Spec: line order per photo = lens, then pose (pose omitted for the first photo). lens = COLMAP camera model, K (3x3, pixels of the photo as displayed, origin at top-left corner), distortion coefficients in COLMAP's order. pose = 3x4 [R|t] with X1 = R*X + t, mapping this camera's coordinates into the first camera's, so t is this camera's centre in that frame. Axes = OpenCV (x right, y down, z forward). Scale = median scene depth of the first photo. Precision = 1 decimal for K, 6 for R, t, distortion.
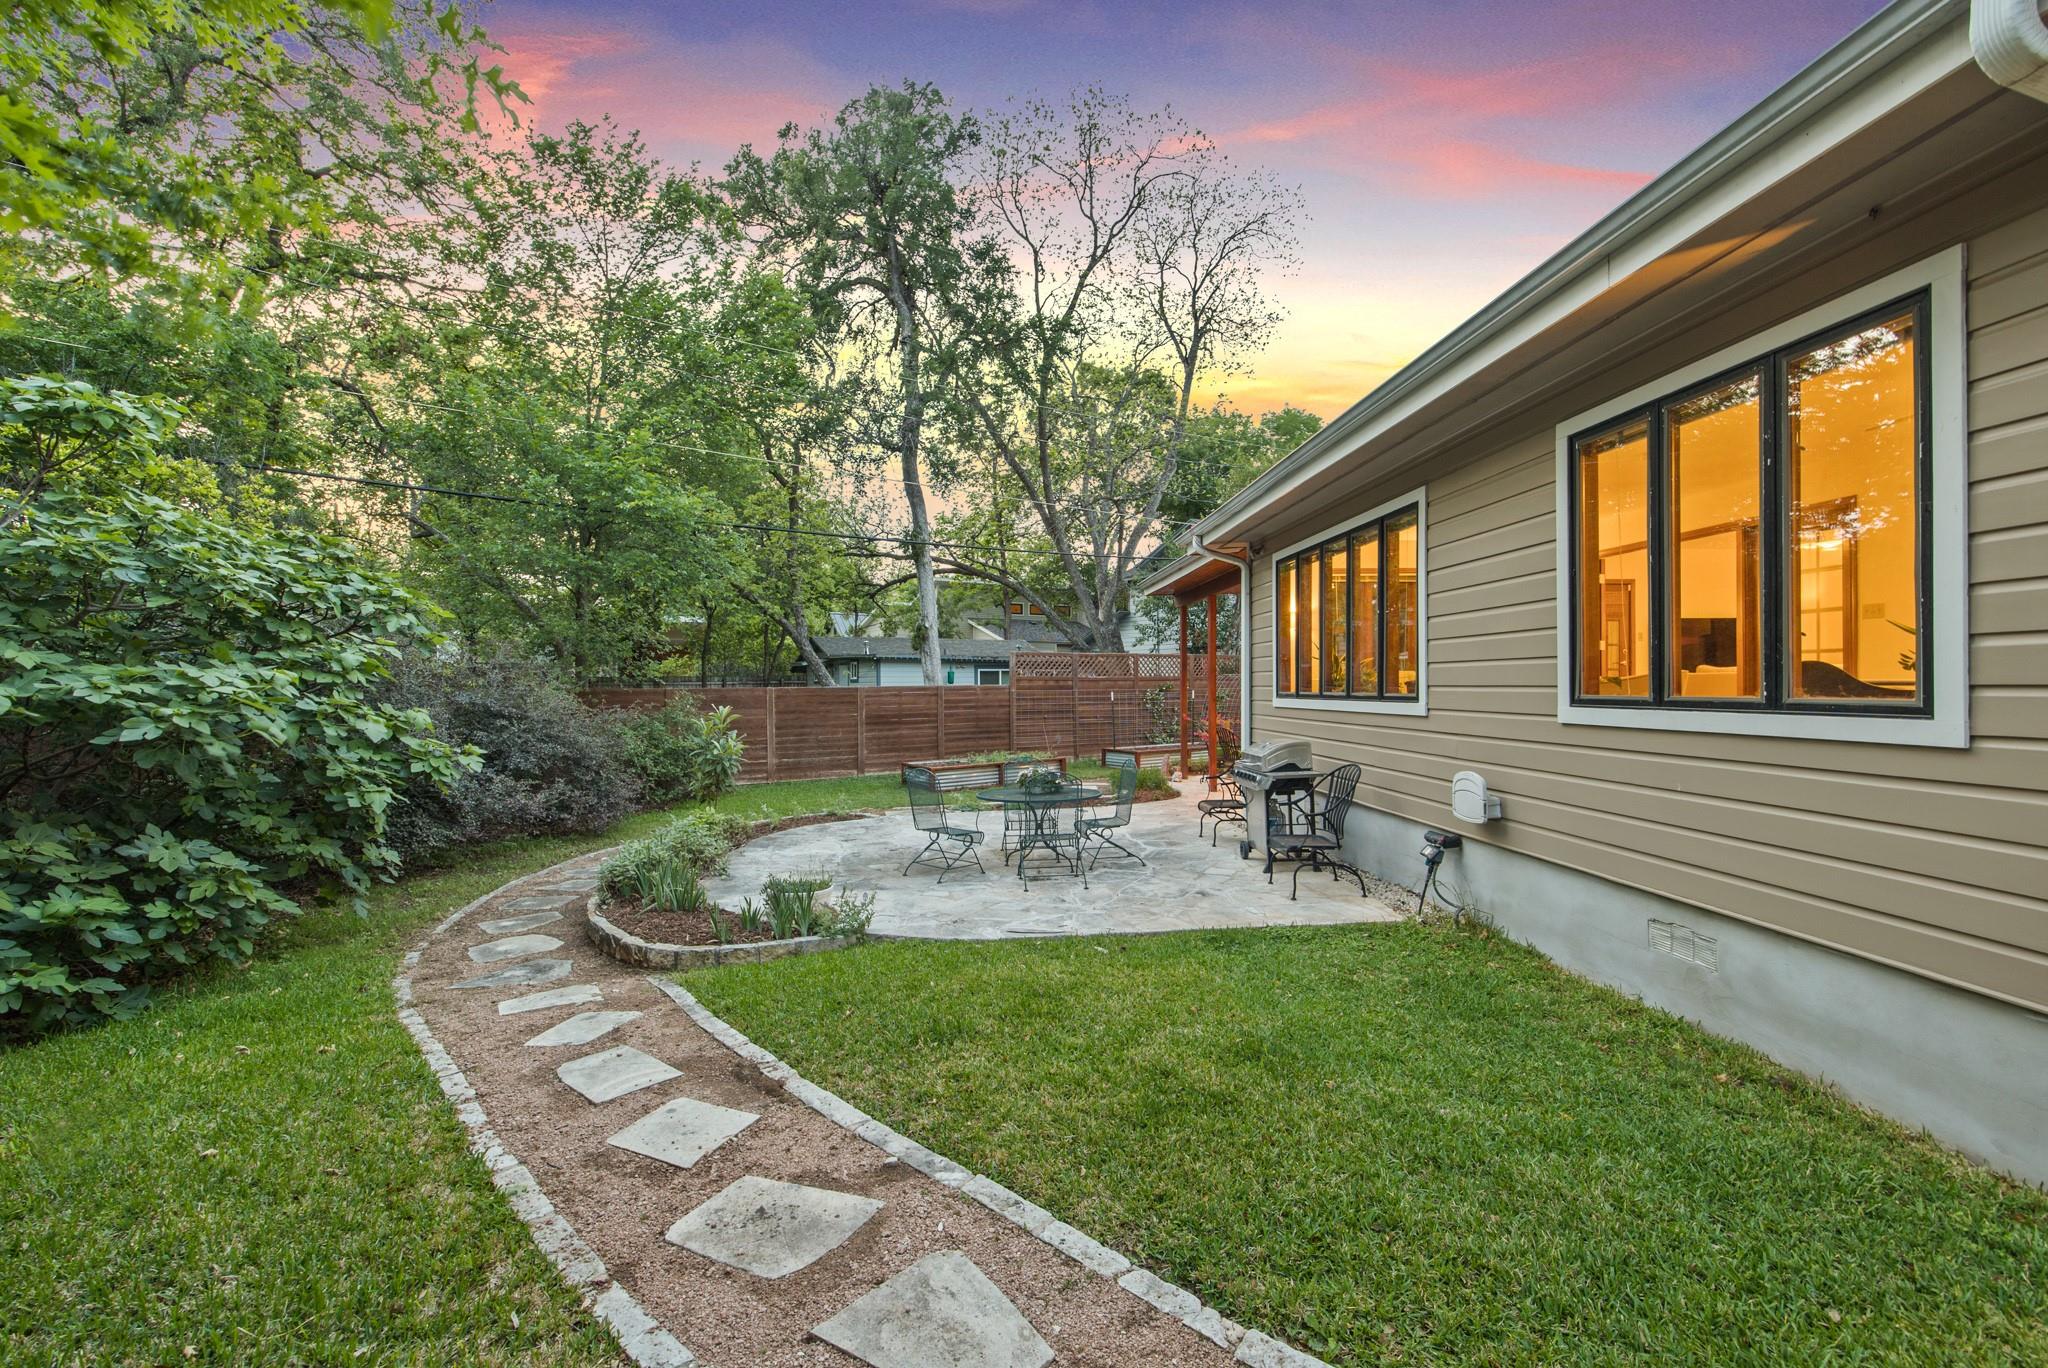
lens RADIAL K [[831.5, 0, 1020.9], [0, 831.5, 685.8], [0, 0, 1]] dist [-0.001933, -0.001153]
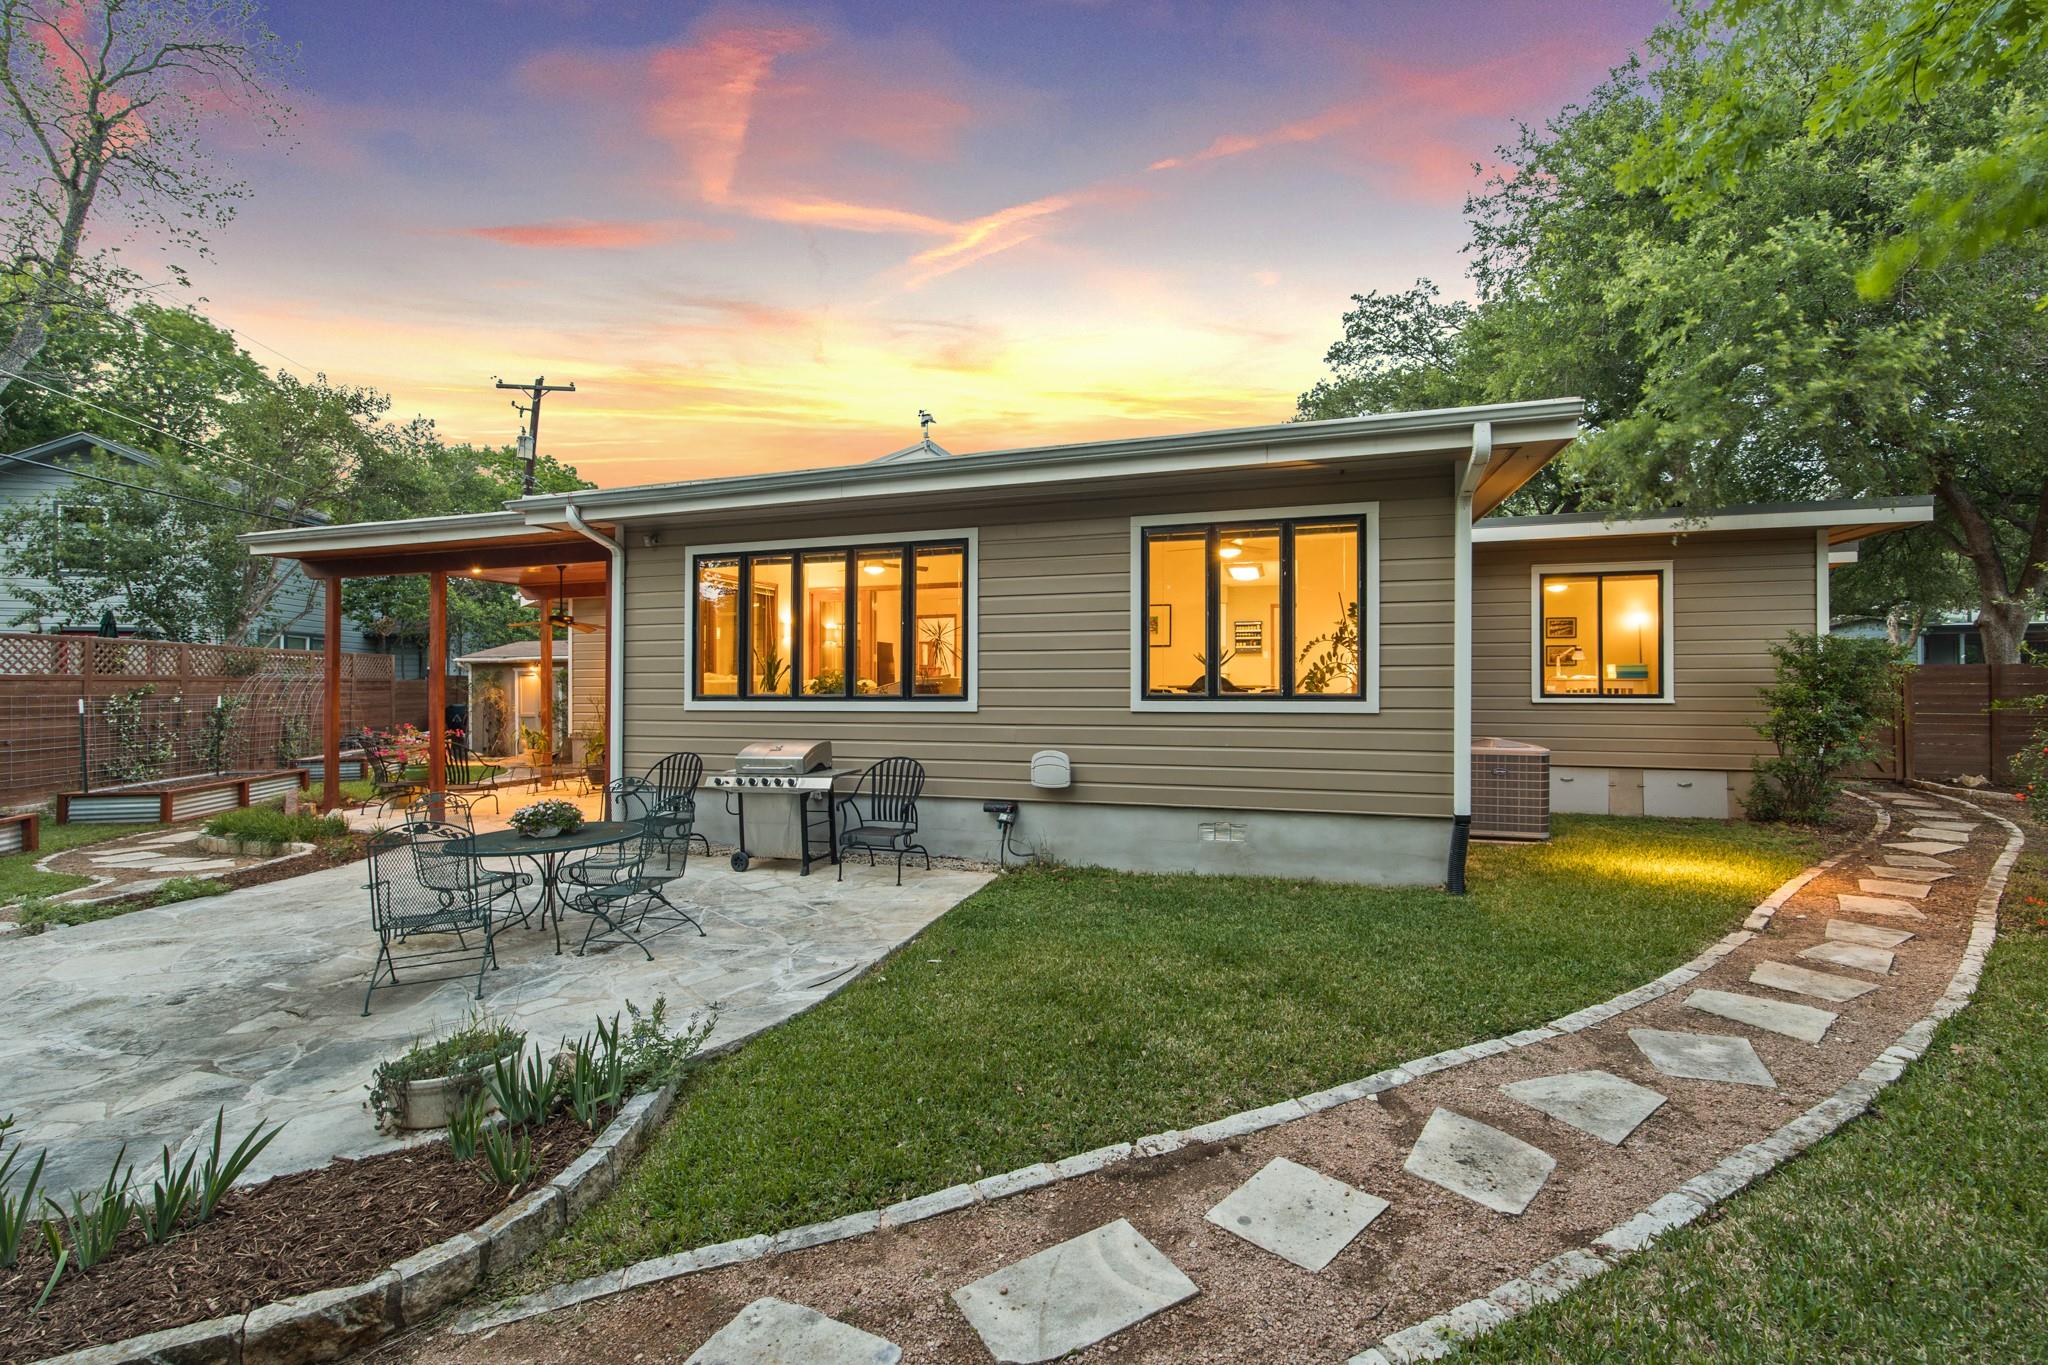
lens RADIAL K [[831.5, 0, 1015.8], [0, 831.5, 683.1], [0, 0, 1]] dist [-0.001933, -0.001153]
pose [[0.368284, 0.012403, 0.929631, -1.134763], [-0.000473, 0.999913, -0.013153, 0.016417], [-0.929713, 0.004405, 0.368257, 0.839749]]
